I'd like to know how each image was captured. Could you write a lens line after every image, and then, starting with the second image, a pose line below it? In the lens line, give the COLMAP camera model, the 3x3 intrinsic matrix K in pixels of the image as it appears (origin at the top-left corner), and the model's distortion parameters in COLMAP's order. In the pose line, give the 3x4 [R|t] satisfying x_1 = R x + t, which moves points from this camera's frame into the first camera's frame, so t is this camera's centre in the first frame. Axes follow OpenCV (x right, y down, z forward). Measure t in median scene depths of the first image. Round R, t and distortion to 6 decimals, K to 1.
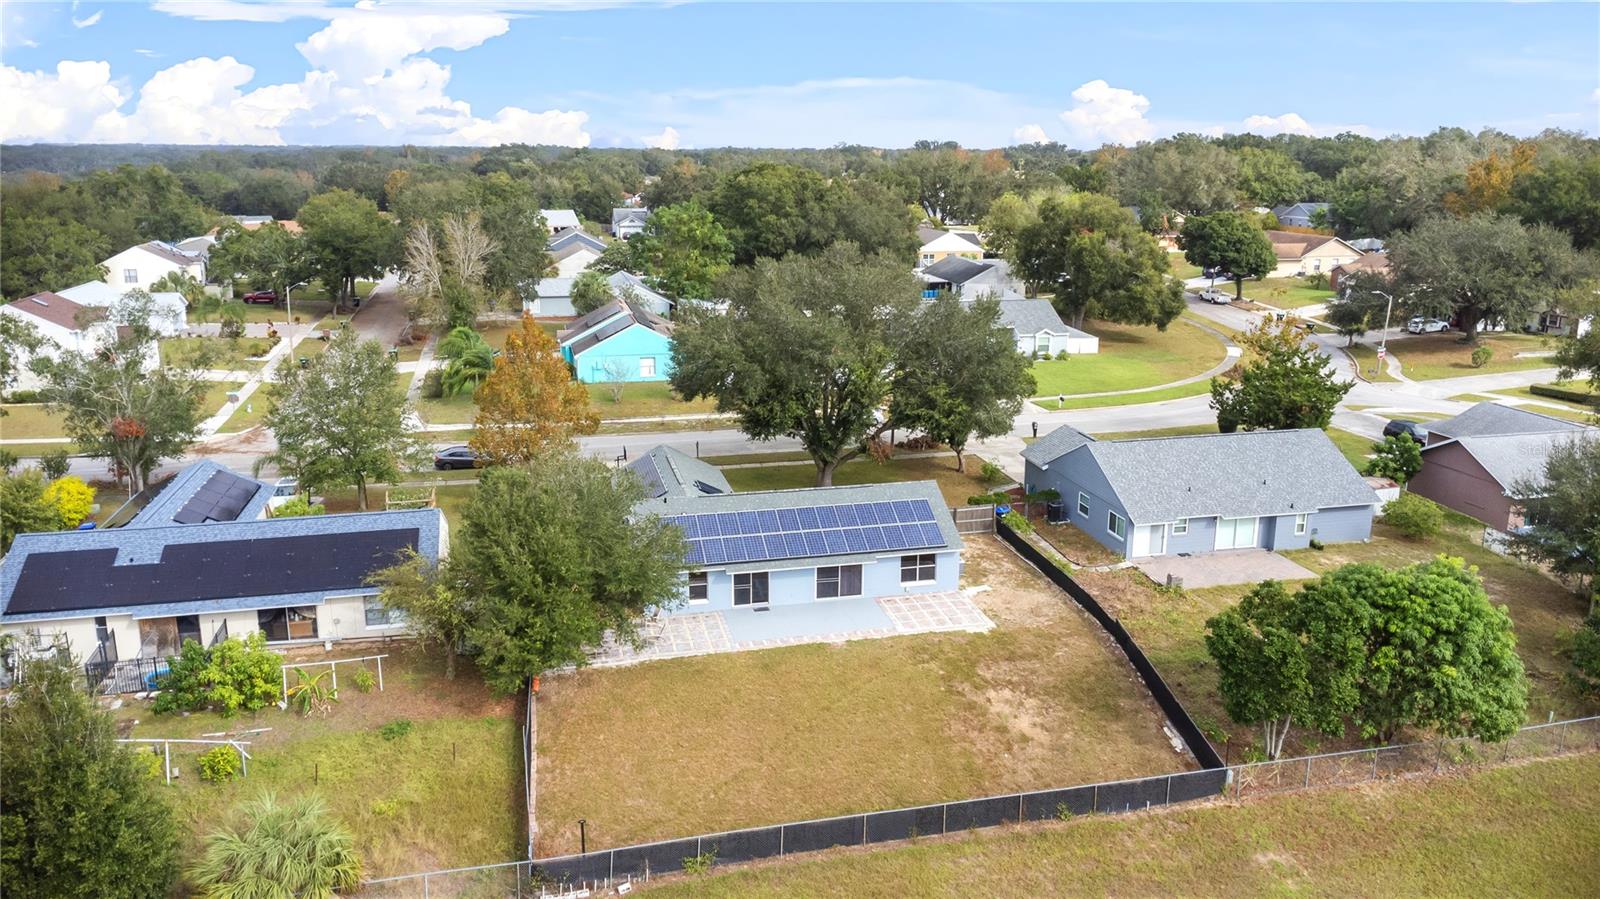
lens RADIAL K [[1165.4, 0, 800.0], [0, 1165.4, 449.5], [0, 0, 1]] dist [0.008571, 0.002568]
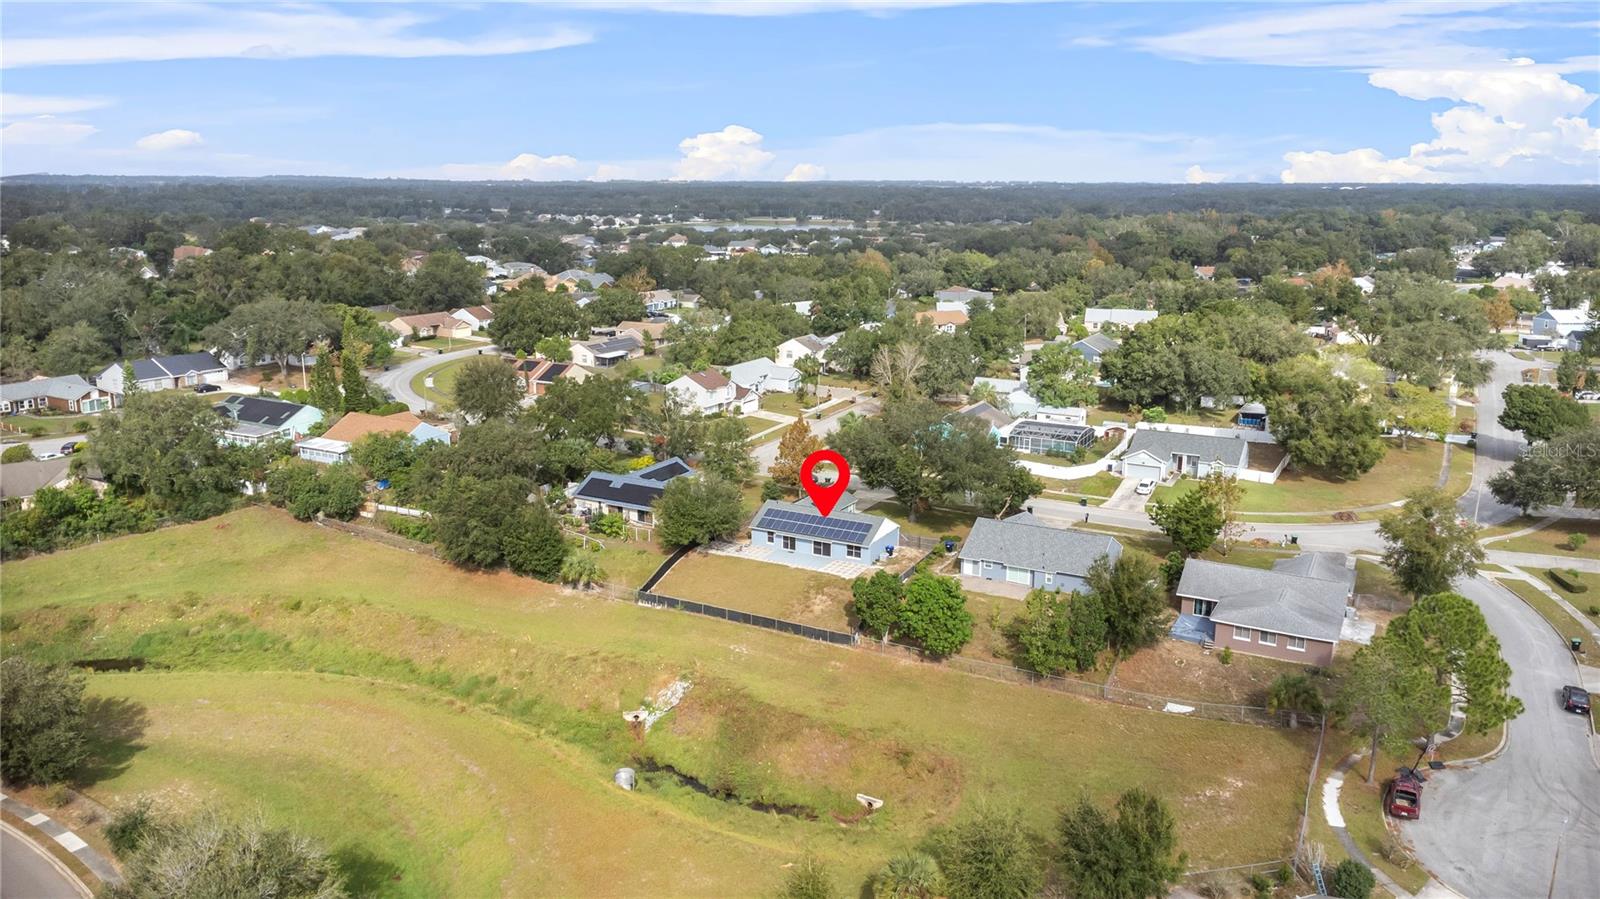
lens RADIAL K [[1165.4, 0, 800.0], [0, 1165.4, 449.5], [0, 0, 1]] dist [0.008571, 0.002568]
pose [[0.739769, 0.153783, -0.655052, 1.570121], [-0.167309, 0.984997, 0.042296, -0.185519], [0.651728, 0.078307, 0.754399, -0.874059]]
